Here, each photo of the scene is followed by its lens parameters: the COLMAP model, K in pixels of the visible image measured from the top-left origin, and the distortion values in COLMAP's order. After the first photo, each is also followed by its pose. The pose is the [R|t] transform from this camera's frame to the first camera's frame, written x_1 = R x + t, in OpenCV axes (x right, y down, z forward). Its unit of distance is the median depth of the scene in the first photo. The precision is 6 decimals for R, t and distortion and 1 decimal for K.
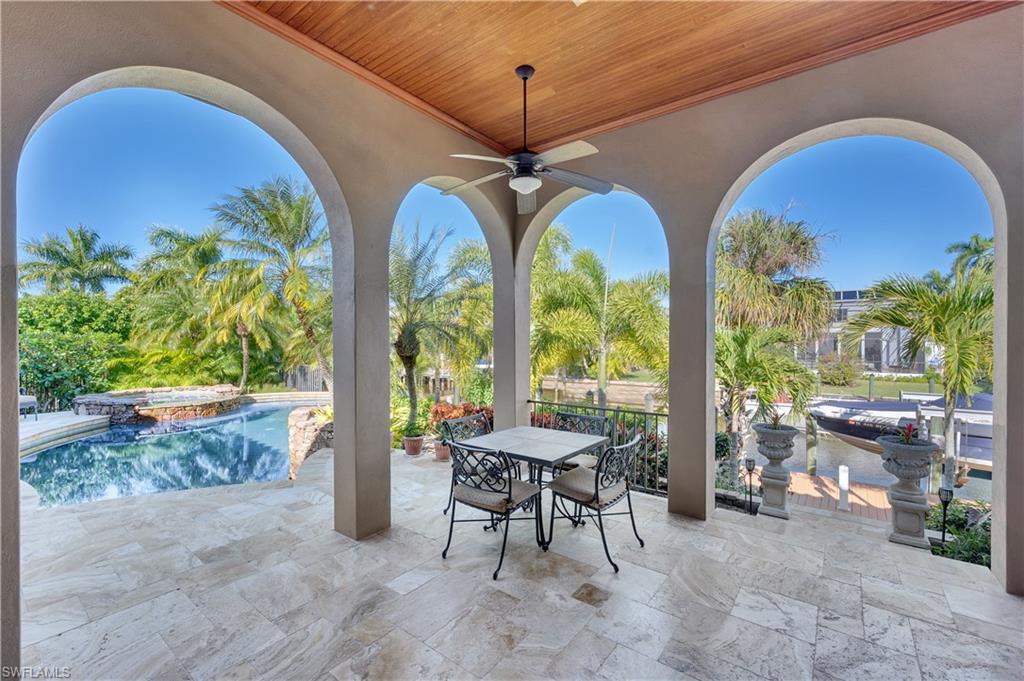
lens RADIAL K [[431.0, 0, 511.8], [0, 431.0, 341.7], [0, 0, 1]] dist [0.000260, -0.000061]
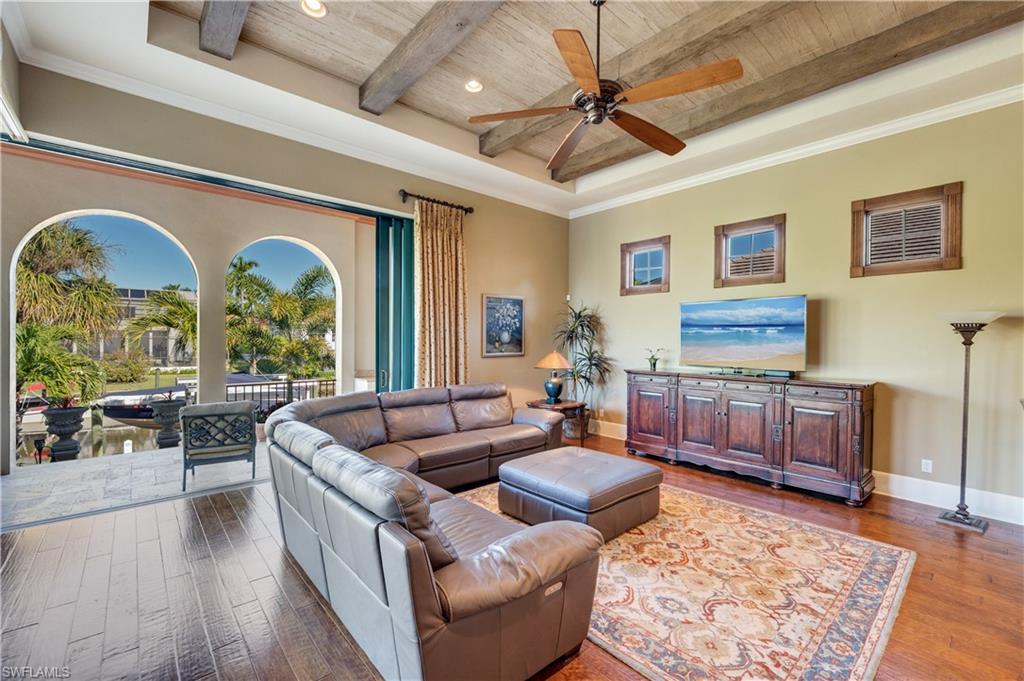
lens RADIAL K [[431.0, 0, 511.8], [0, 431.0, 341.7], [0, 0, 1]] dist [0.000260, -0.000061]
pose [[0.192374, -0.002495, 0.981319, -0.225646], [-0.002259, 0.999993, 0.002986, 0.002678], [-0.981319, -0.002791, 0.192367, -0.311198]]
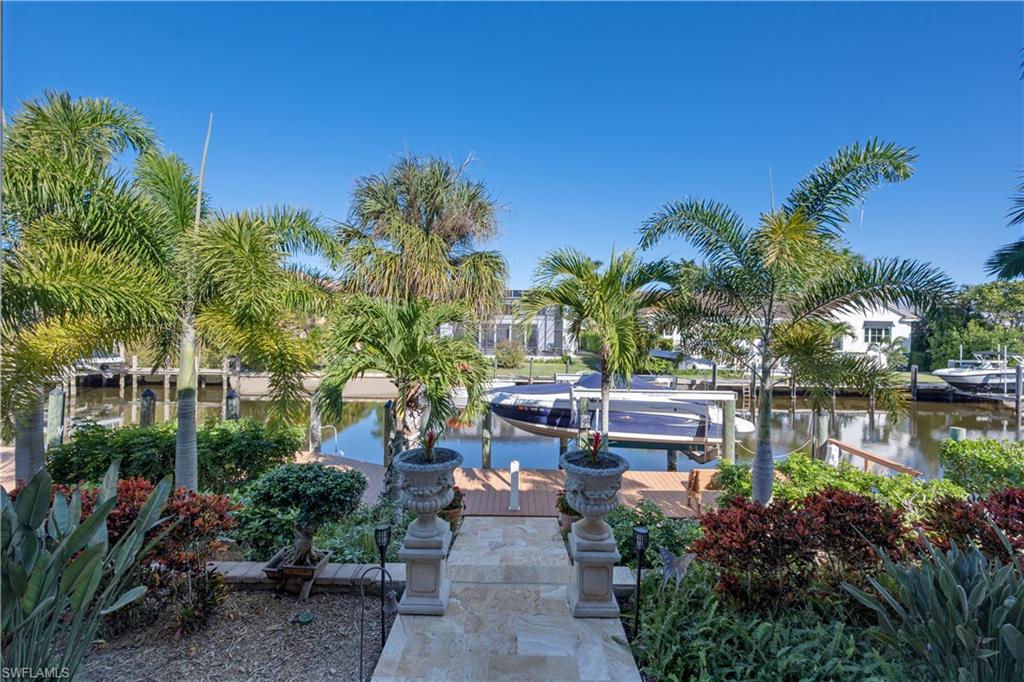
lens RADIAL K [[419.0, 0, 510.7], [0, 419.0, 330.6], [0, 0, 1]] dist [-0.001519, -0.000312]
pose [[0.795045, 0.014374, 0.606380, 0.234564], [-0.014114, 0.999887, -0.005196, 0.019228], [-0.606386, -0.004428, 0.795158, 0.318918]]
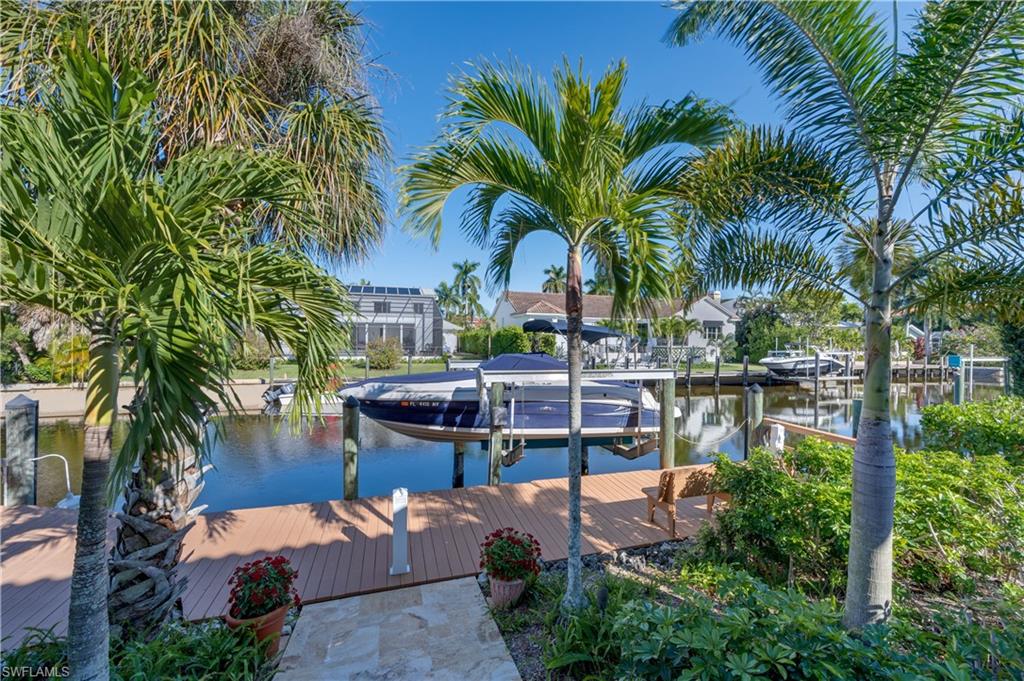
lens RADIAL K [[405.1, 0, 512.0], [0, 405.1, 340.5], [0, 0, 1]] dist [0.002717, 0.000188]
pose [[0.575298, 0.004880, 0.817929, 0.464694], [-0.005870, 0.999981, -0.001838, 0.113220], [-0.817923, -0.003744, 0.575316, 0.634689]]
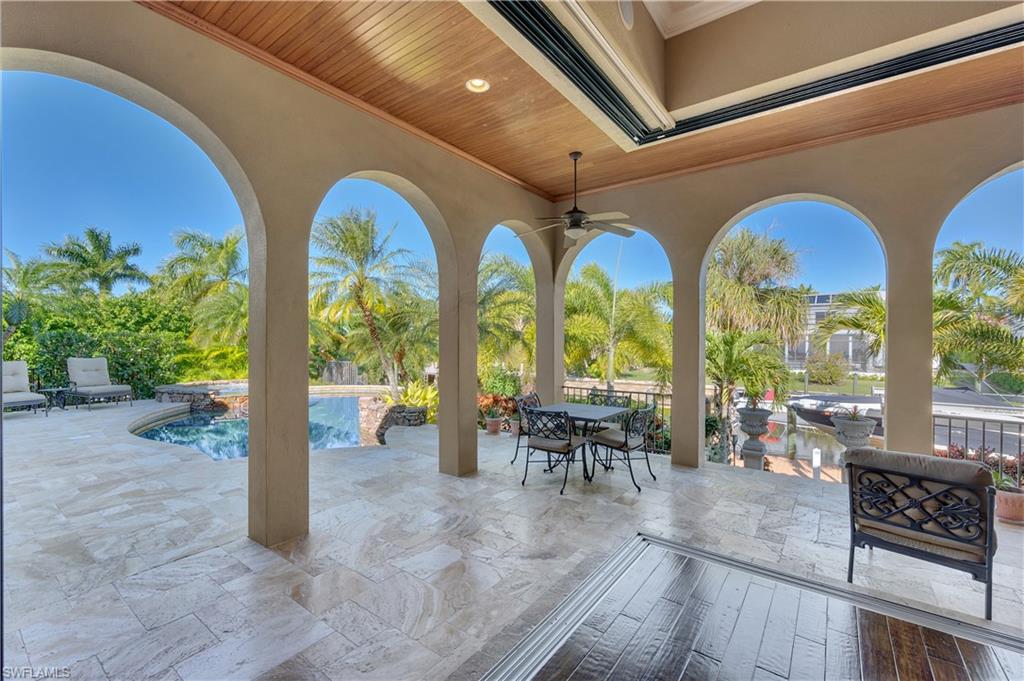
lens RADIAL K [[431.0, 0, 511.8], [0, 431.0, 341.7], [0, 0, 1]] dist [0.000260, -0.000061]
pose [[0.999941, 0.004803, 0.009738, -0.073615], [-0.004802, 0.999988, -0.000128, 0.001749], [-0.009738, 0.000082, 0.999953, -0.169739]]
